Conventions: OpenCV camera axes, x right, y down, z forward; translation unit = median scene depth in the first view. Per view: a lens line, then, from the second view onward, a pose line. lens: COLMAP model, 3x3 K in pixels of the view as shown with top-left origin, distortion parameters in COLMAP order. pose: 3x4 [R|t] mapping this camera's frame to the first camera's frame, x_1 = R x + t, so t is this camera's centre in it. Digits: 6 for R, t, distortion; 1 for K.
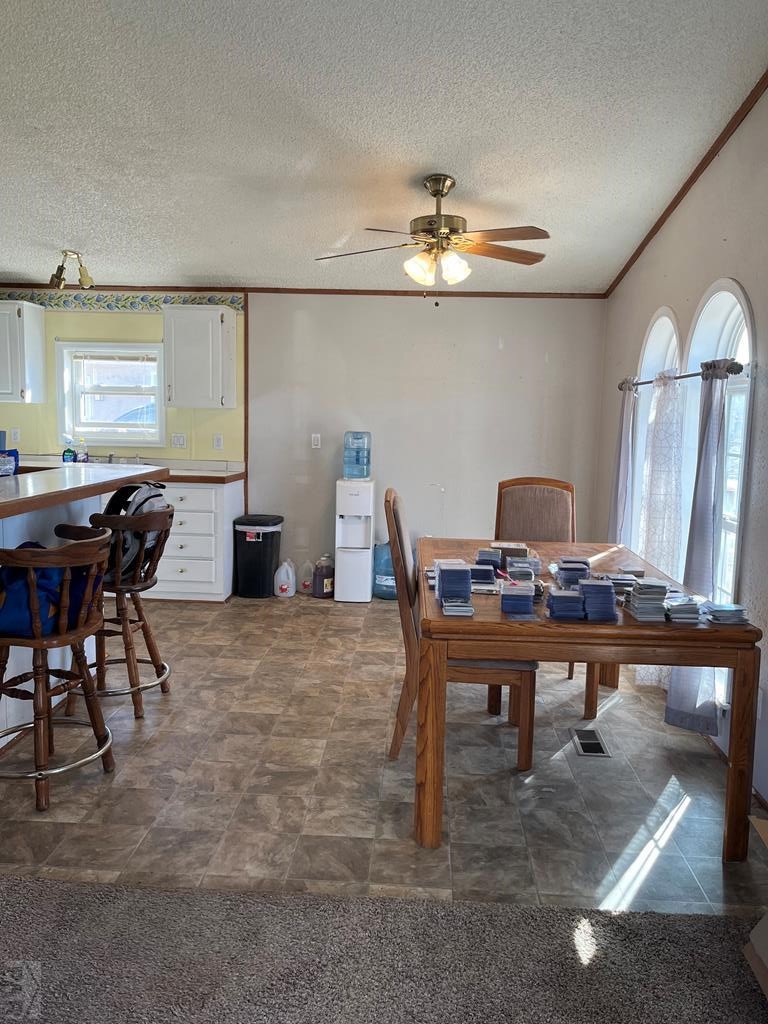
lens RADIAL K [[801.2, 0, 381.2], [0, 801.2, 491.9], [0, 0, 1]] dist [0.071428, -0.105202]
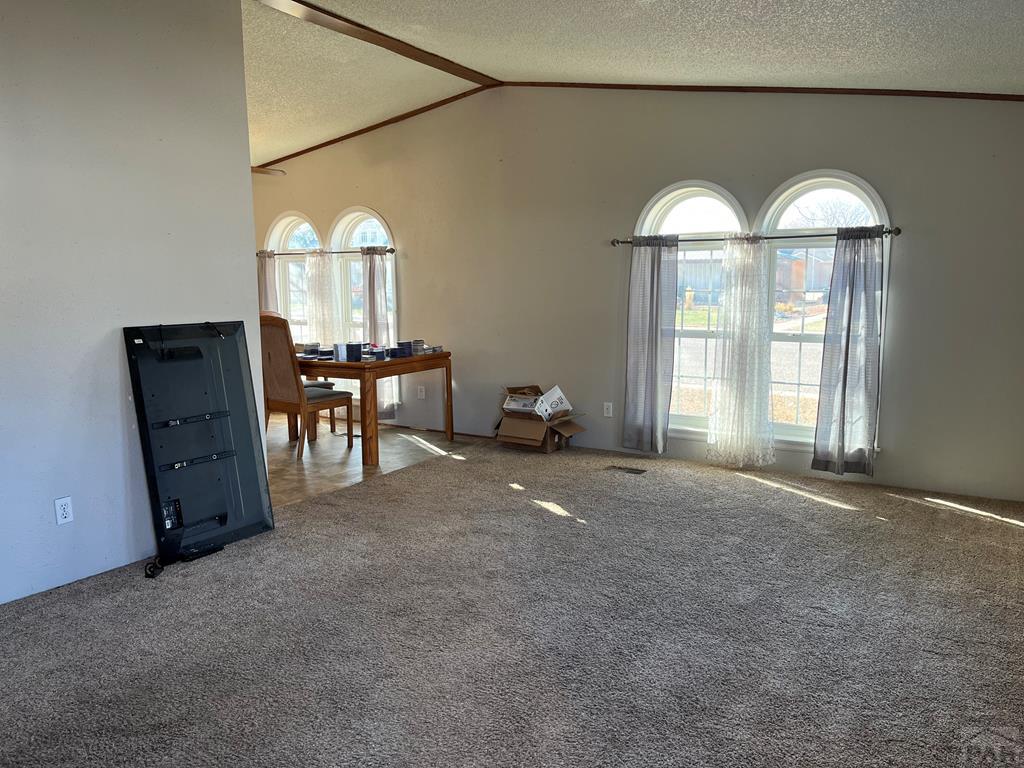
lens RADIAL K [[801.2, 0, 512.0], [0, 801.2, 384.0], [0, 0, 1]] dist [0.071428, -0.105202]
pose [[0.482928, -0.141881, 0.864089, -1.590091], [0.113273, 0.988617, 0.099022, 0.032787], [-0.868303, 0.050057, 0.493502, -0.440539]]
